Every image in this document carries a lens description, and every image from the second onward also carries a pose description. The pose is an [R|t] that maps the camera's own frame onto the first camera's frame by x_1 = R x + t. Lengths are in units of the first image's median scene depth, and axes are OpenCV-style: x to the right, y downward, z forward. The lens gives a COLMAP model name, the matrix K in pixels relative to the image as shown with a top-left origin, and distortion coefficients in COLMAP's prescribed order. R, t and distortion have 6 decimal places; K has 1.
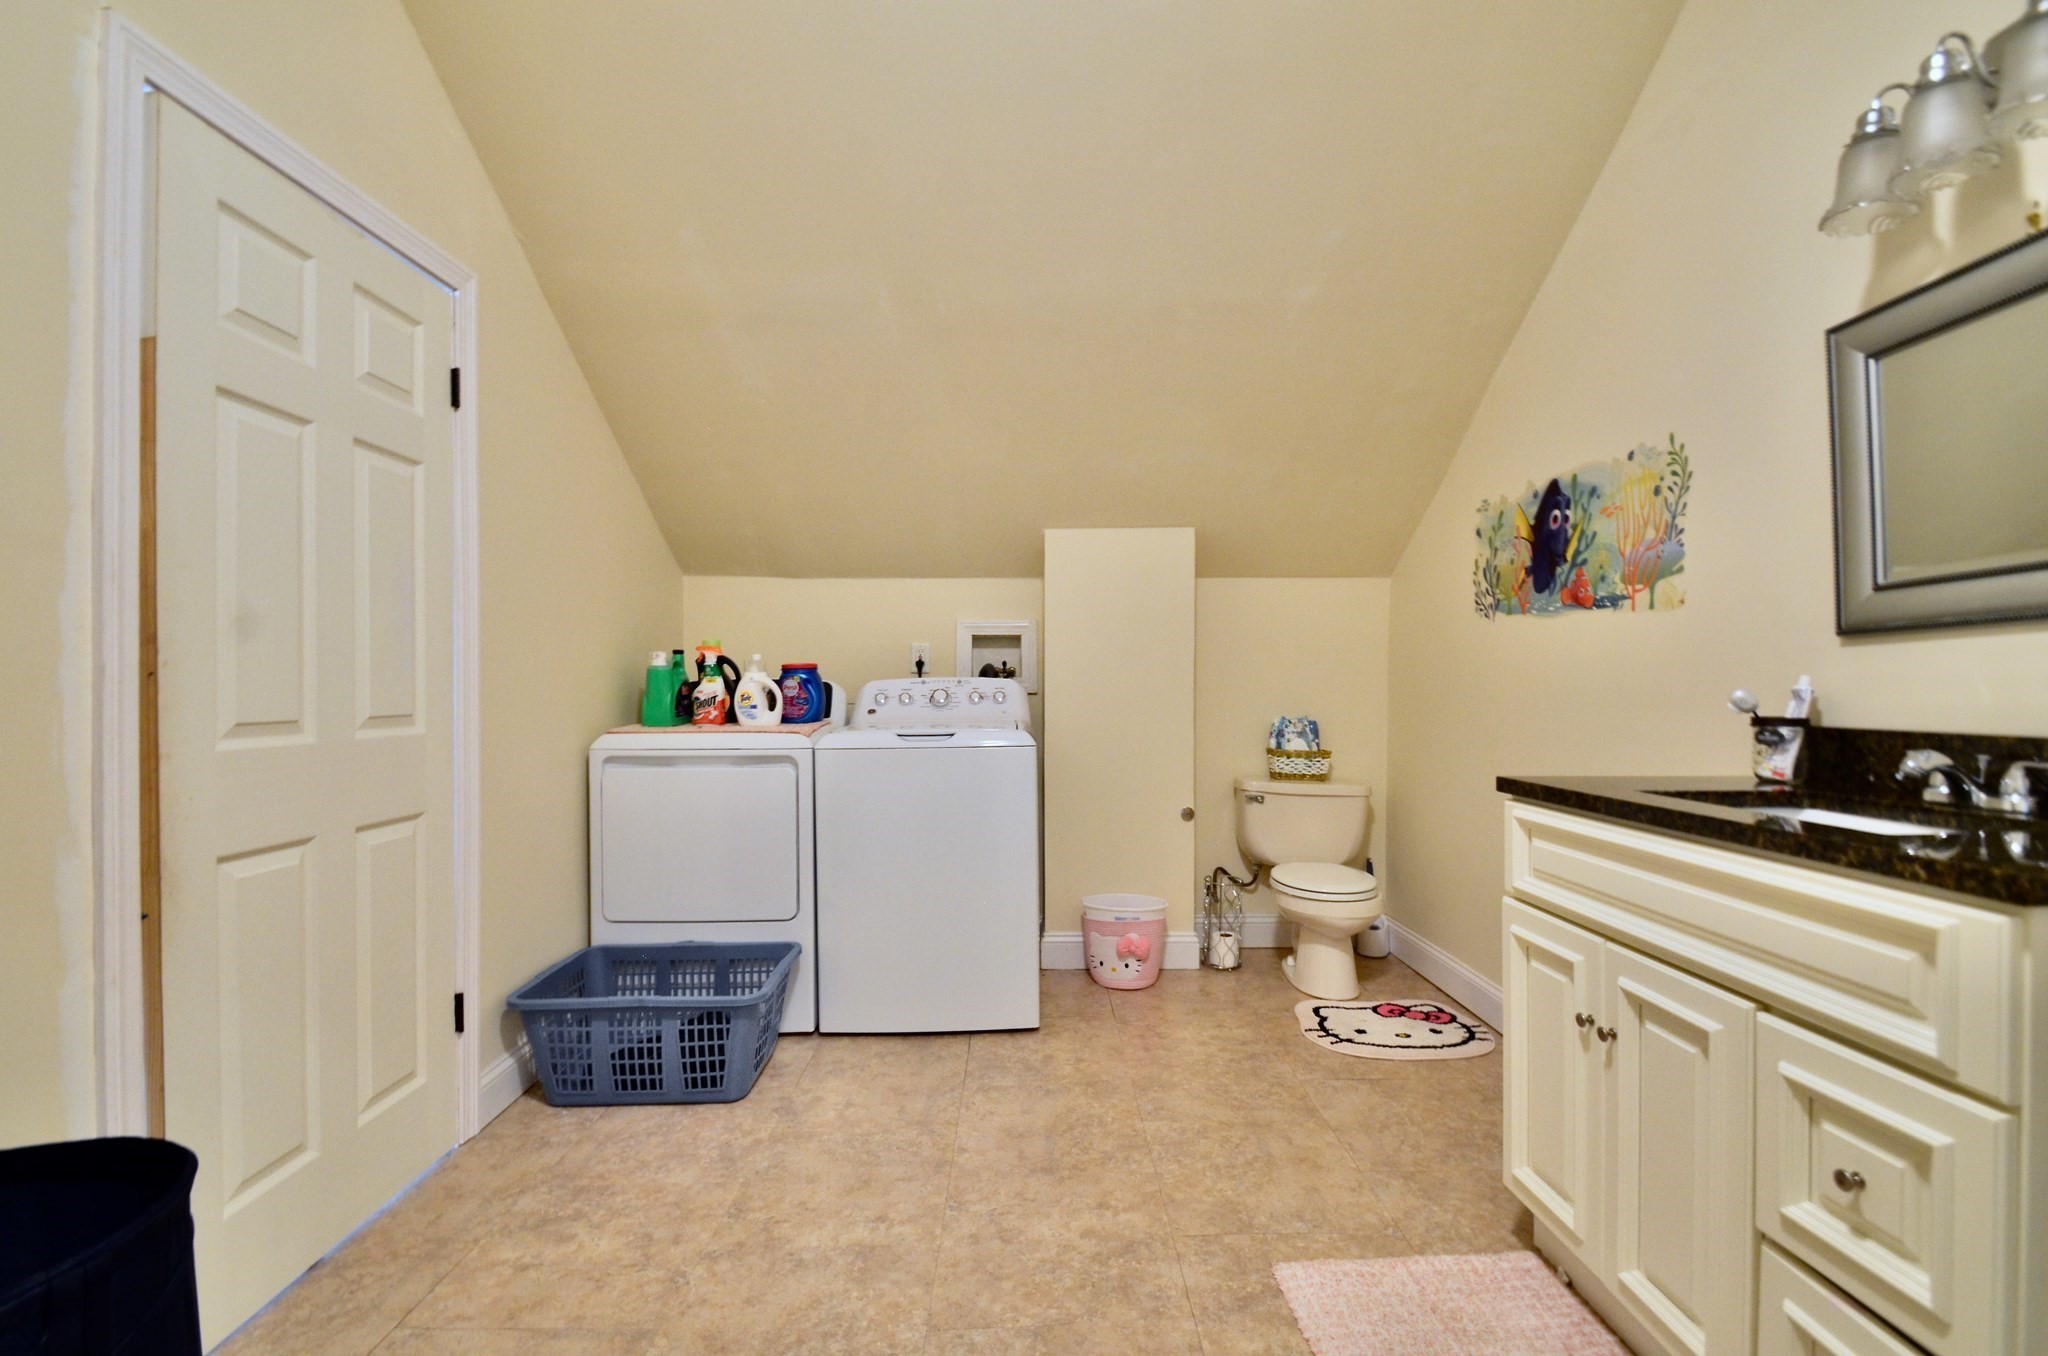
lens RADIAL K [[914.2, 0, 1029.1], [0, 914.2, 674.0], [0, 0, 1]] dist [-0.003085, -0.000690]
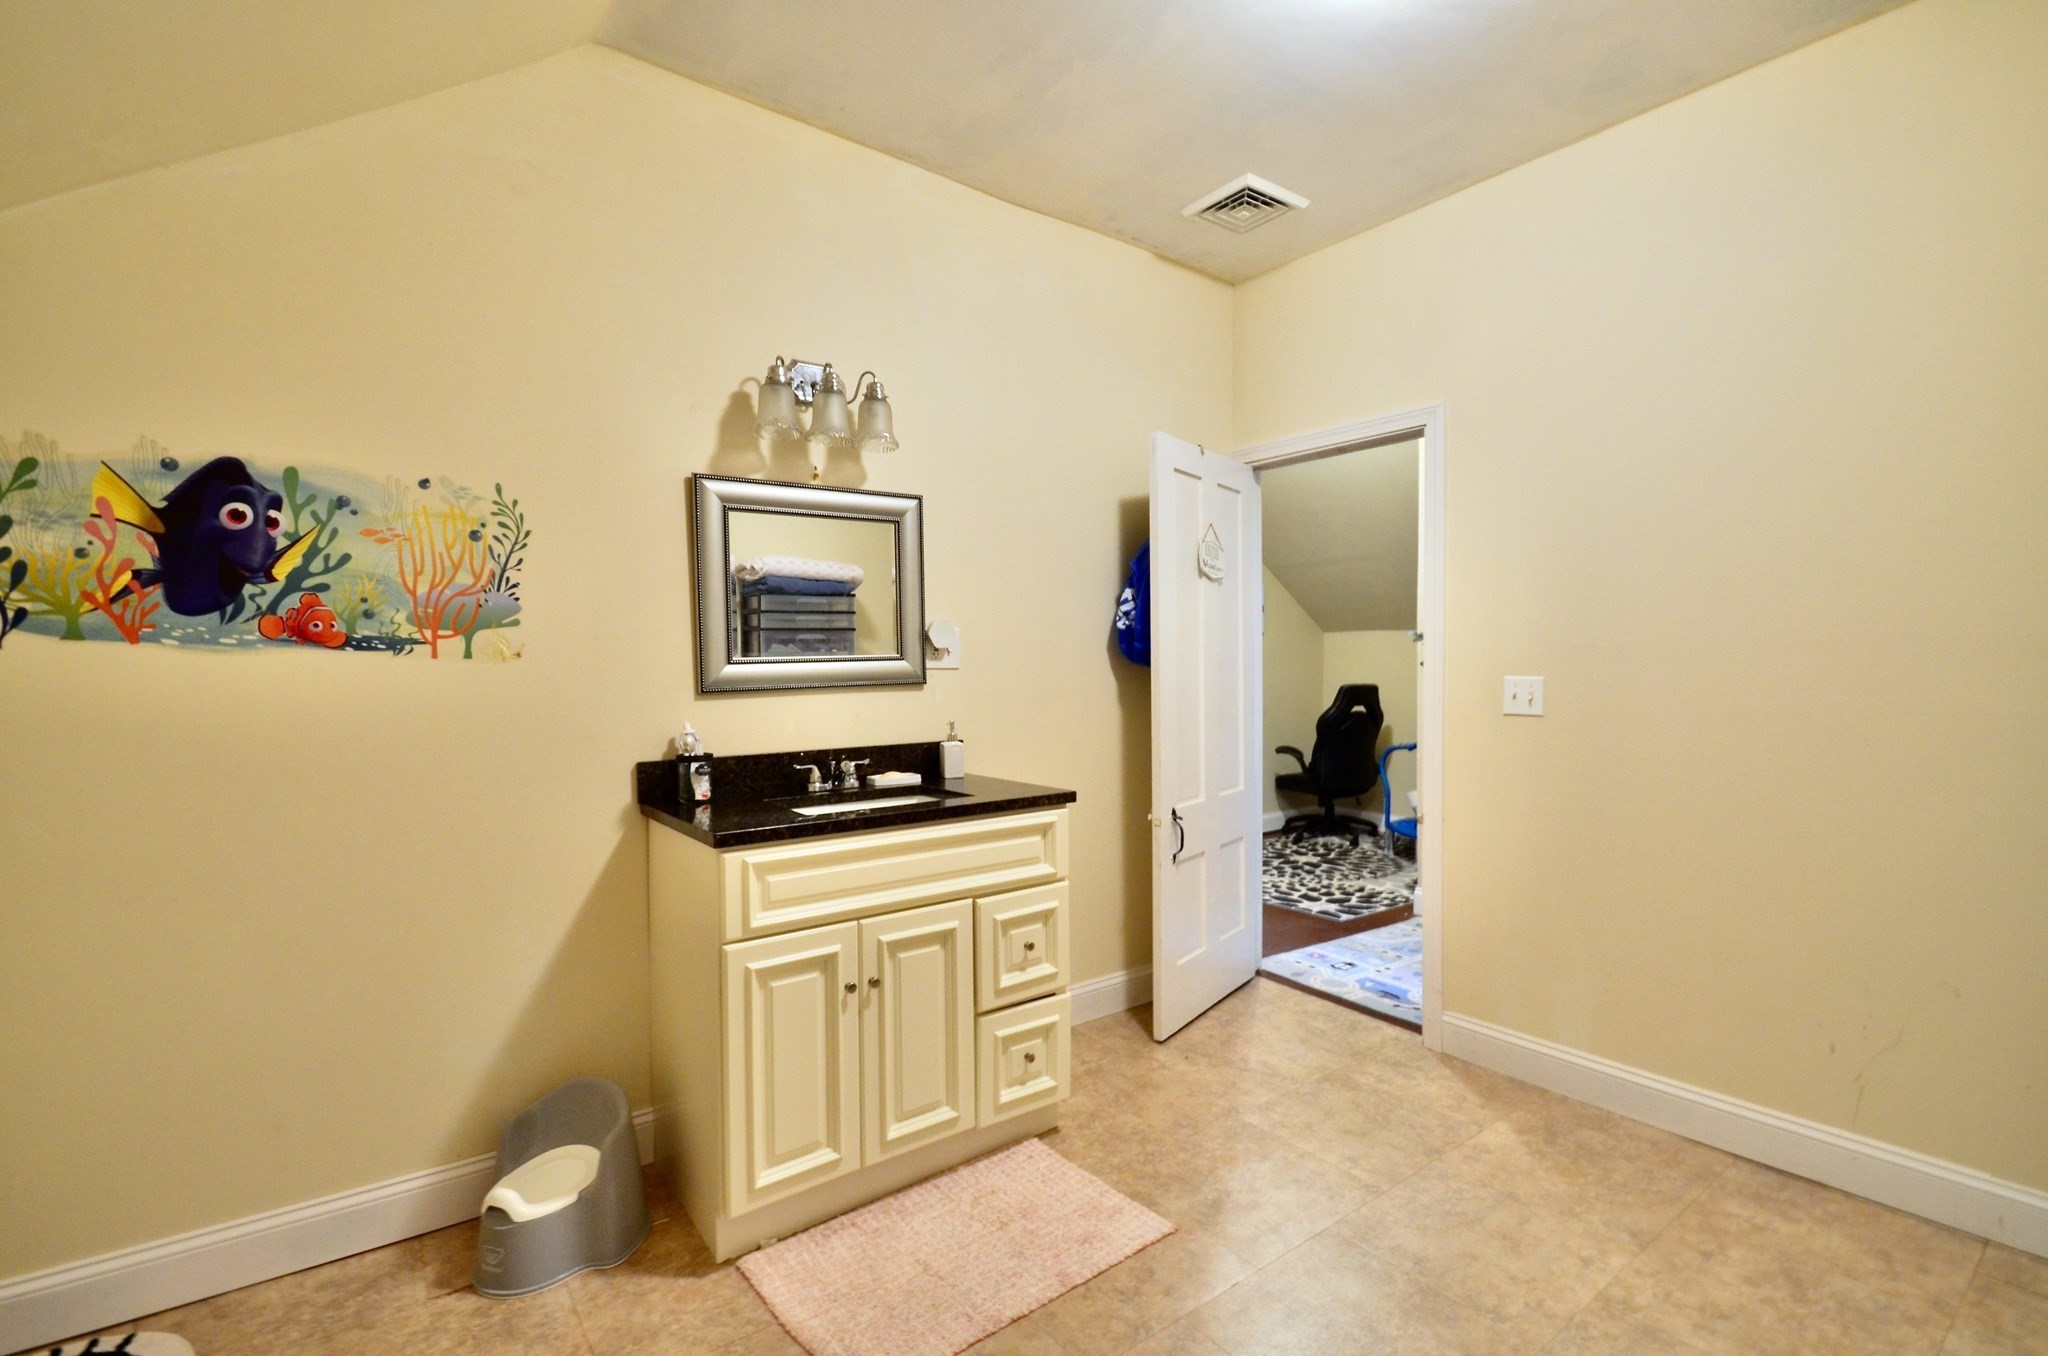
lens RADIAL K [[914.2, 0, 1026.1], [0, 914.2, 686.8], [0, 0, 1]] dist [-0.003085, -0.000690]
pose [[-0.596084, -0.007591, 0.802886, -0.392122], [0.001204, 0.999946, 0.010348, -0.047131], [-0.802921, 0.007135, -0.596043, 1.017133]]
